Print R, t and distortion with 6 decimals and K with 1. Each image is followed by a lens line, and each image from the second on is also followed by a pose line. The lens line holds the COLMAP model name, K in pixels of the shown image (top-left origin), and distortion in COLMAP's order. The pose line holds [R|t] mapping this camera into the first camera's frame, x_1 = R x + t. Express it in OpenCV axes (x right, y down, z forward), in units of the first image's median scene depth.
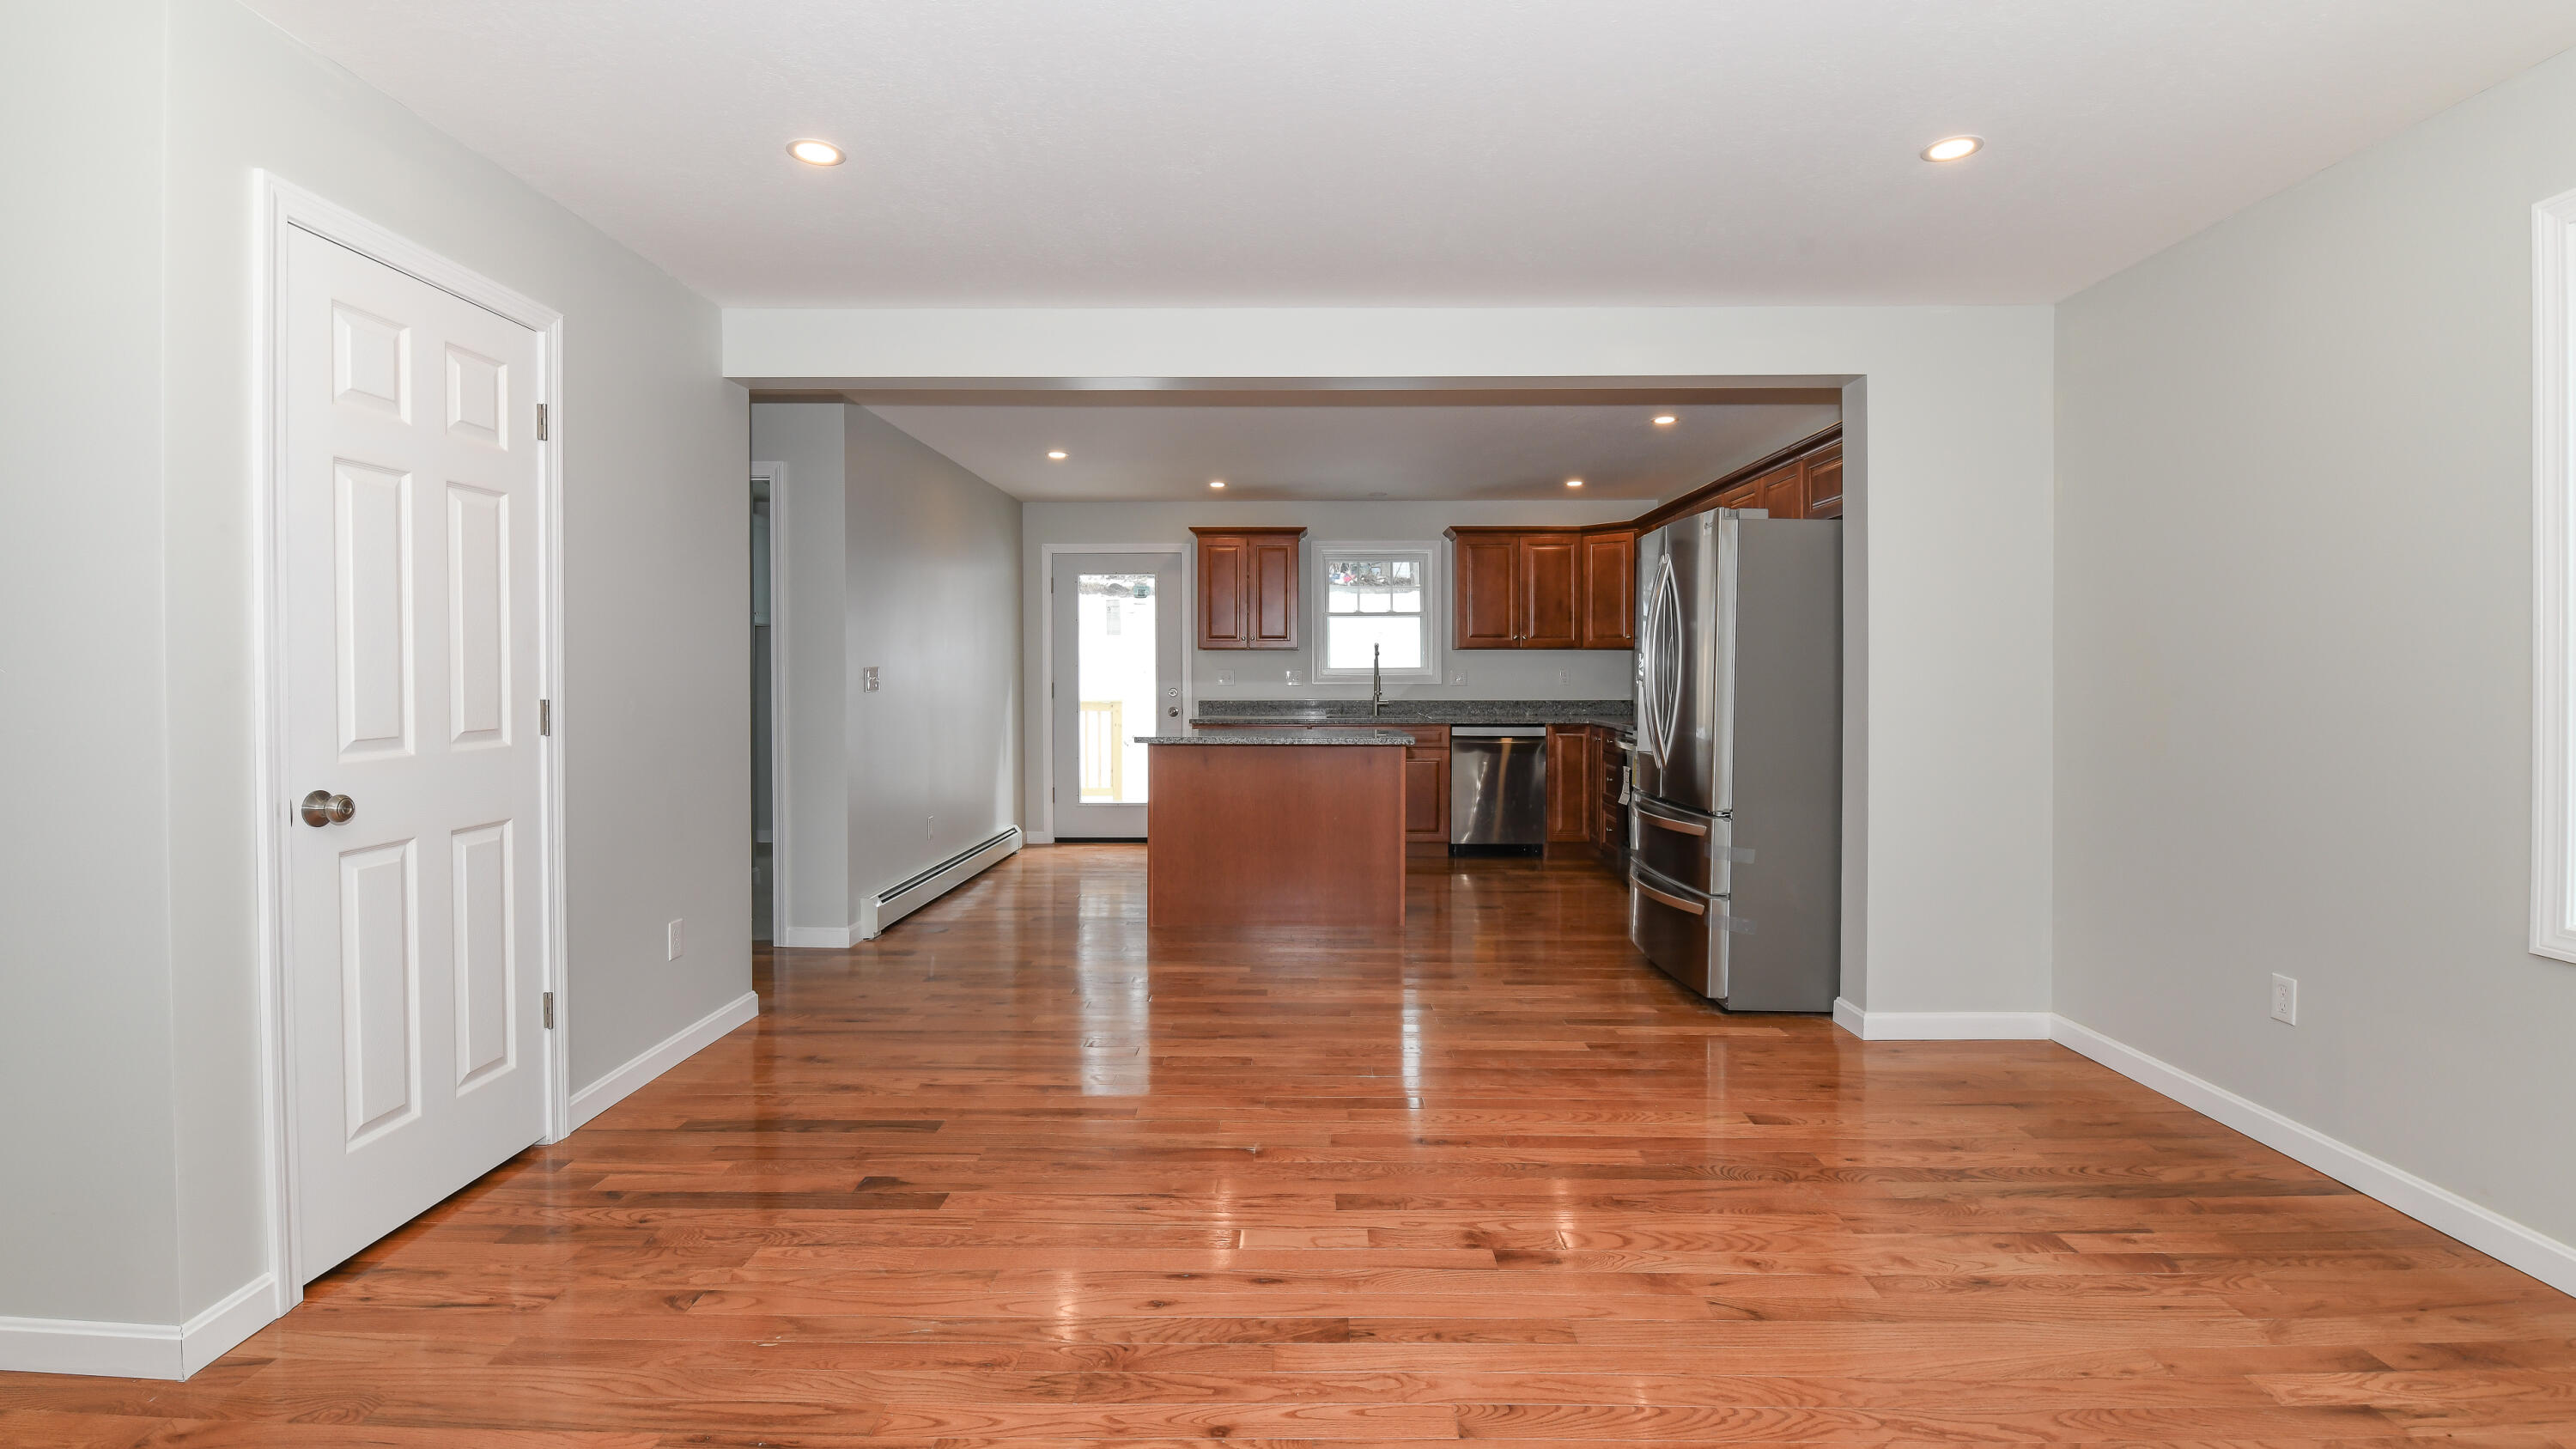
lens RADIAL K [[1123.0, 0, 1281.1], [0, 1123.0, 687.9], [0, 0, 1]] dist [-0.002840, -0.009359]
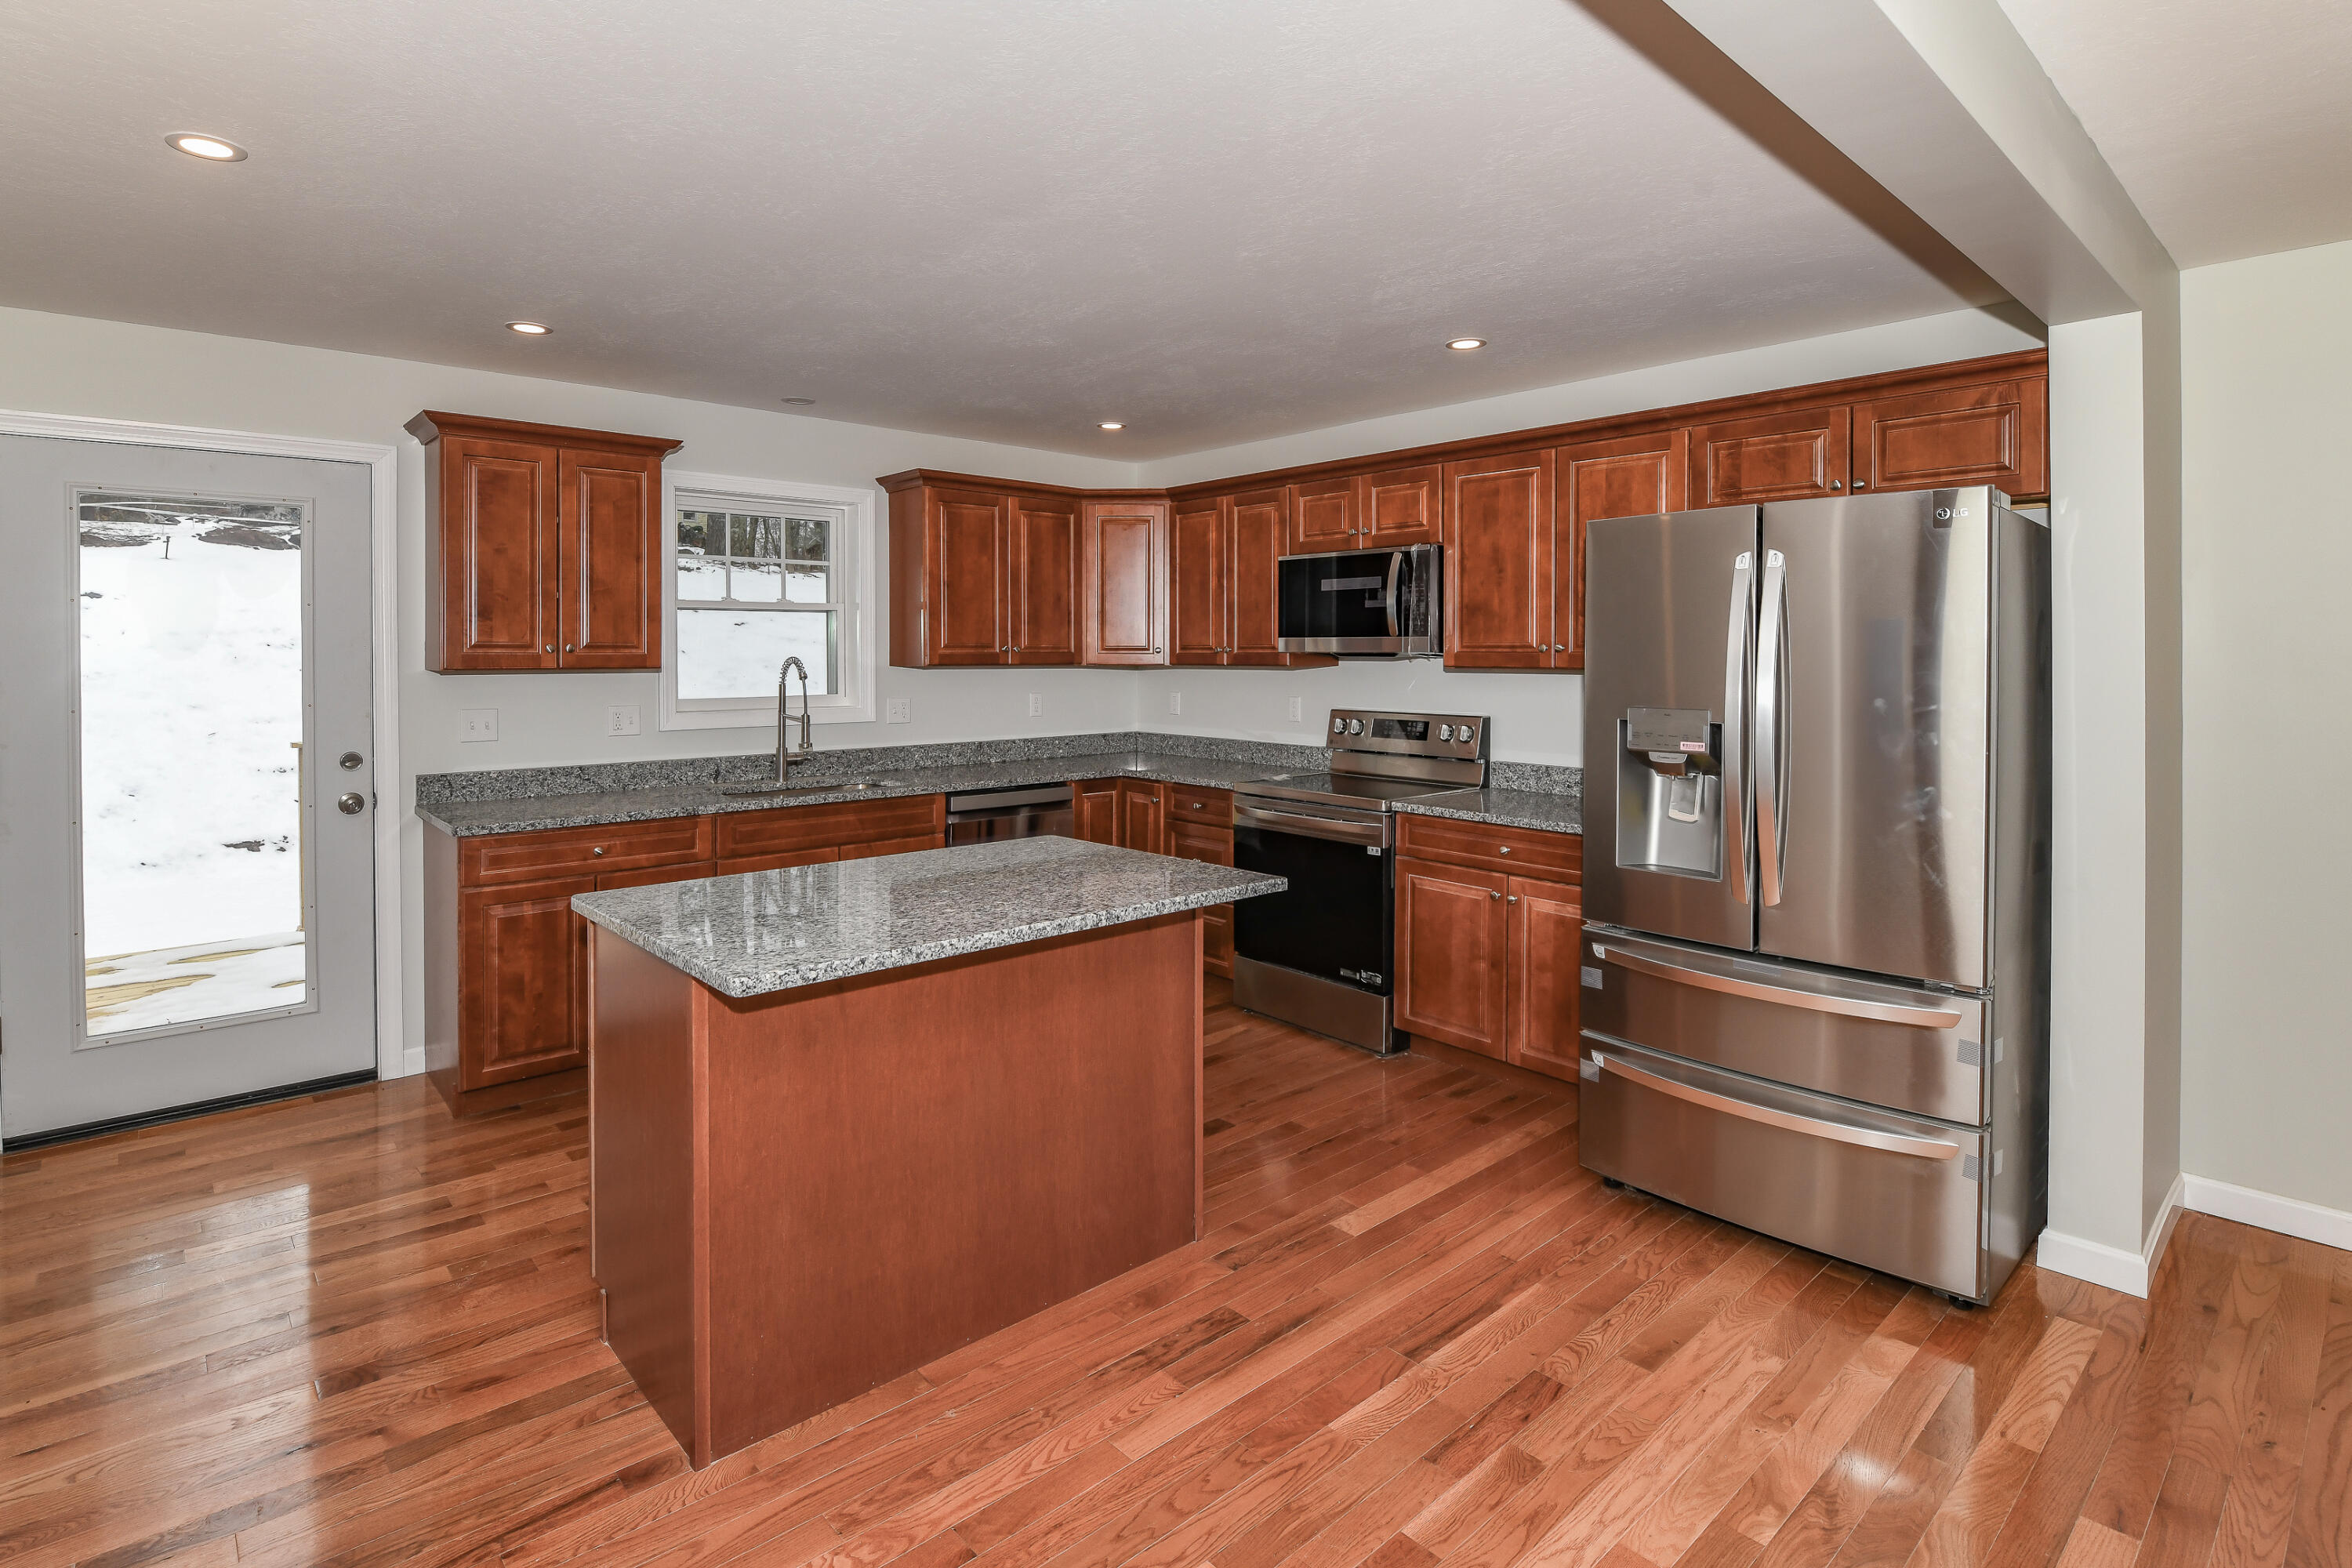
lens RADIAL K [[1159.5, 0, 1174.5], [0, 1159.5, 670.0], [0, 0, 1]] dist [-0.000758, -0.000130]
pose [[0.731843, -0.008571, 0.681419, -0.382685], [0.008064, 0.999960, 0.003917, -0.073483], [-0.681425, 0.002628, 0.731883, 0.925752]]
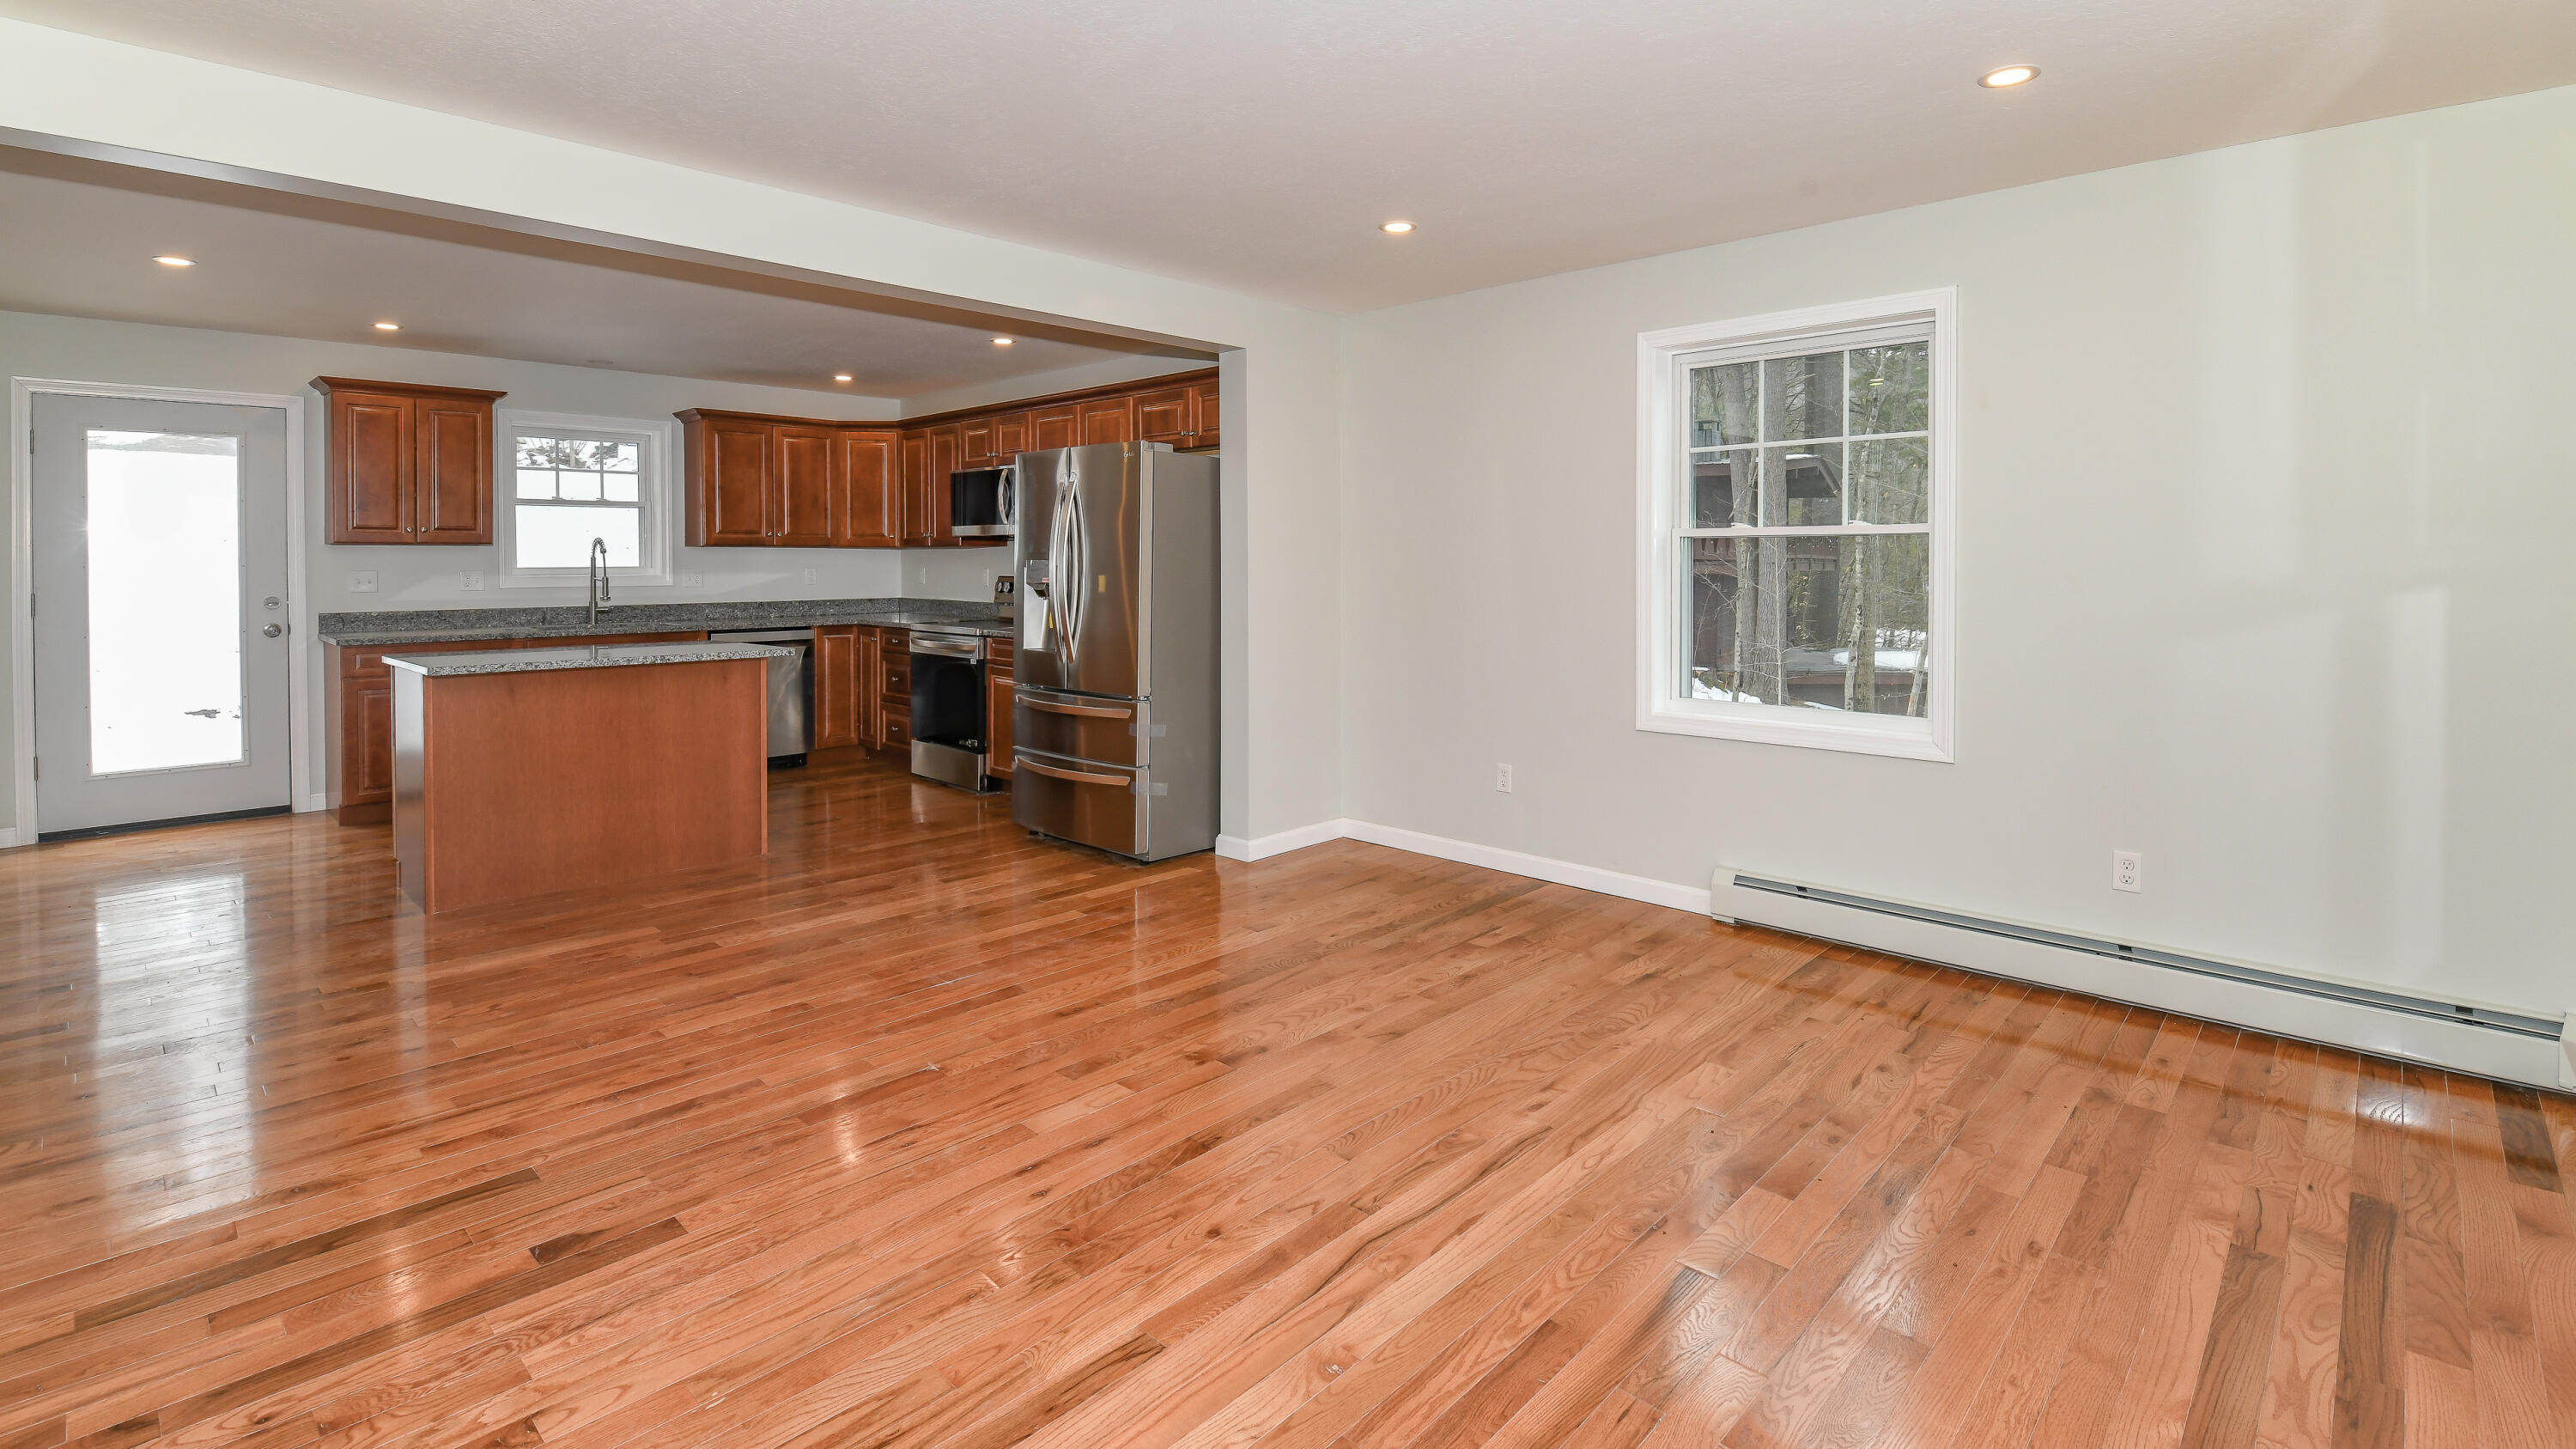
lens RADIAL K [[1178.4, 0, 1305.9], [0, 1178.4, 580.7], [0, 0, 1]] dist [-0.001789, -0.008634]
pose [[0.670197, -0.012880, 0.742072, -0.458344], [0.009762, 0.999916, 0.008539, -0.022801], [-0.742119, 0.001521, 0.670266, 0.039876]]
